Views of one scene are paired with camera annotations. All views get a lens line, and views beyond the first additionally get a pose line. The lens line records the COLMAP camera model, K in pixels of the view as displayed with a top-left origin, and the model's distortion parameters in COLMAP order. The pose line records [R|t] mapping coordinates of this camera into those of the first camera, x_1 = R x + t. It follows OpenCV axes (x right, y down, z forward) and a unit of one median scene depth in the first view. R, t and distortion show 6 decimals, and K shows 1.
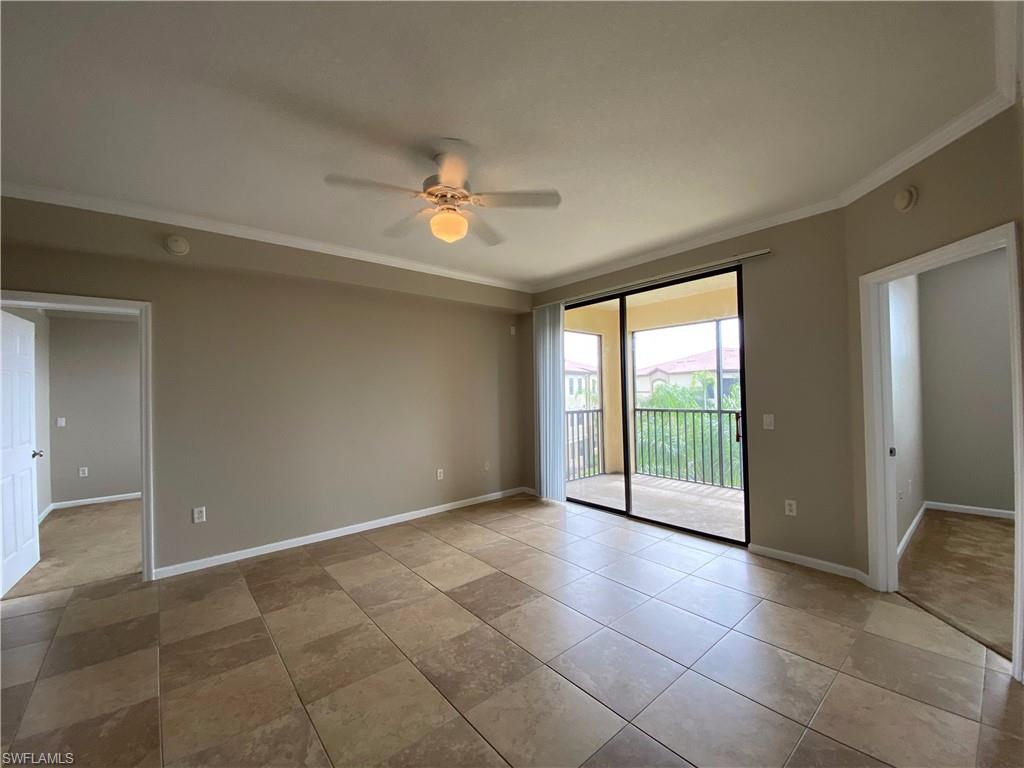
lens RADIAL K [[413.5, 0, 512.0], [0, 413.5, 384.0], [0, 0, 1]] dist [0.031185, -0.023475]
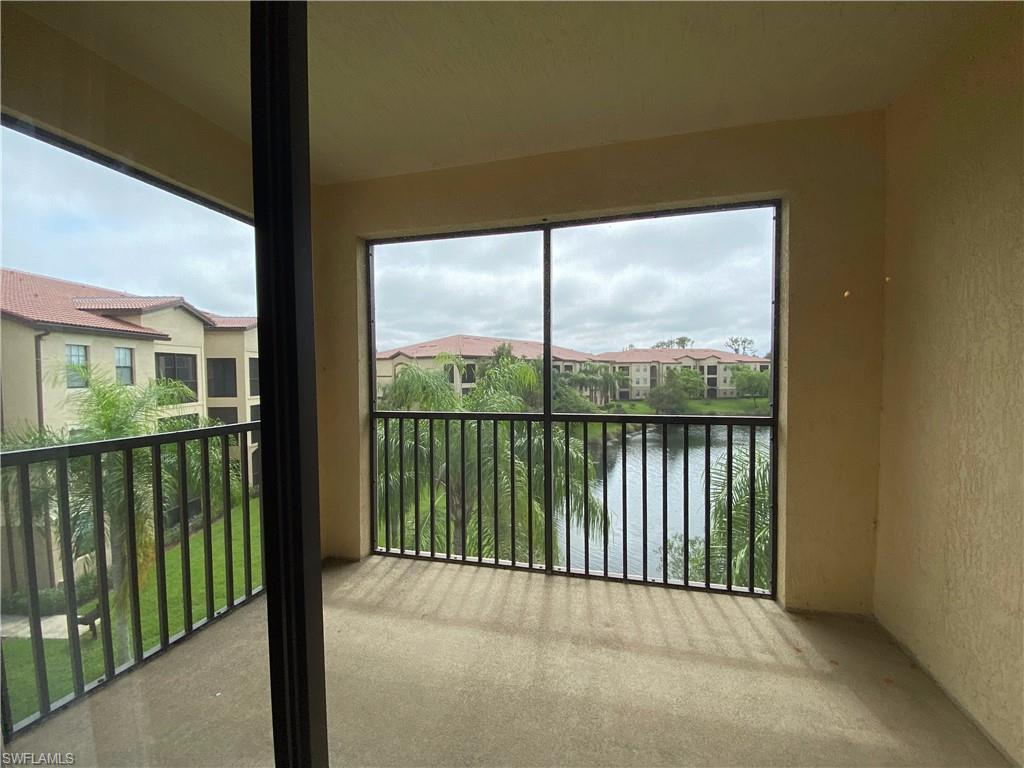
lens RADIAL K [[413.5, 0, 512.0], [0, 413.5, 384.0], [0, 0, 1]] dist [0.031185, -0.023475]
pose [[0.822871, -0.004013, 0.568214, 0.320371], [-0.017569, 0.999317, 0.032501, 0.019484], [-0.567957, -0.036727, 0.822238, 1.054330]]
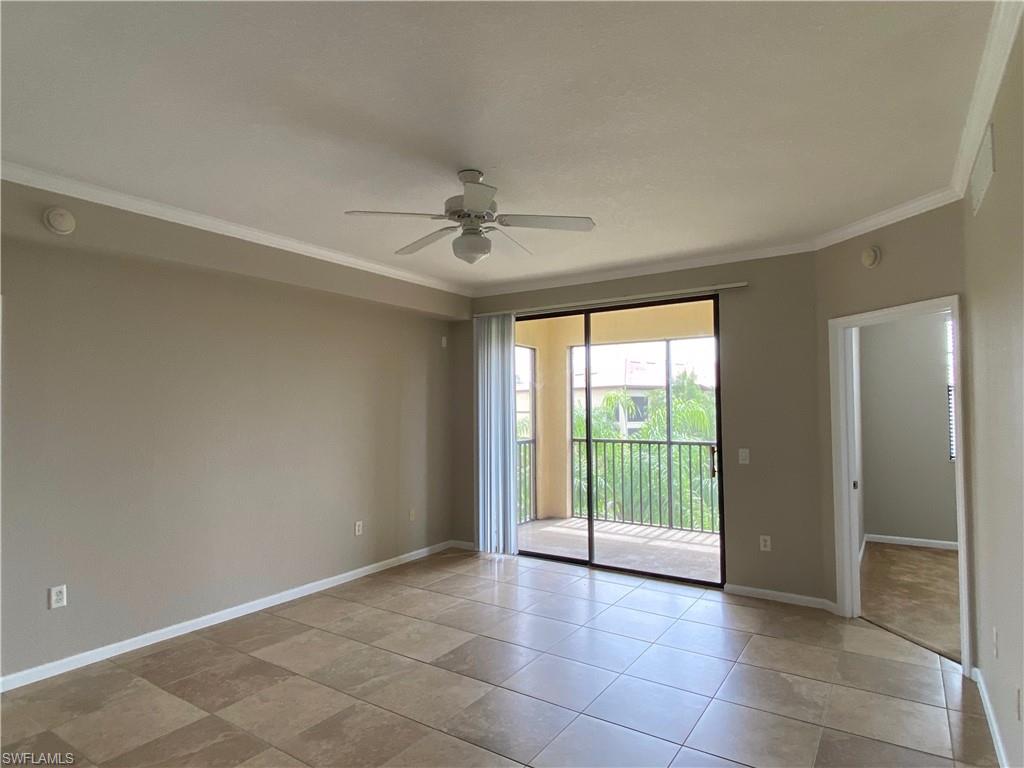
lens RADIAL K [[582.6, 0, 512.0], [0, 582.6, 384.0], [0, 0, 1]] dist [0.057520, -0.054936]
pose [[0.960559, 0.024249, 0.277018, -0.283744], [-0.017110, 0.999457, -0.028157, -0.029872], [-0.277551, 0.022307, 0.960452, -0.171424]]
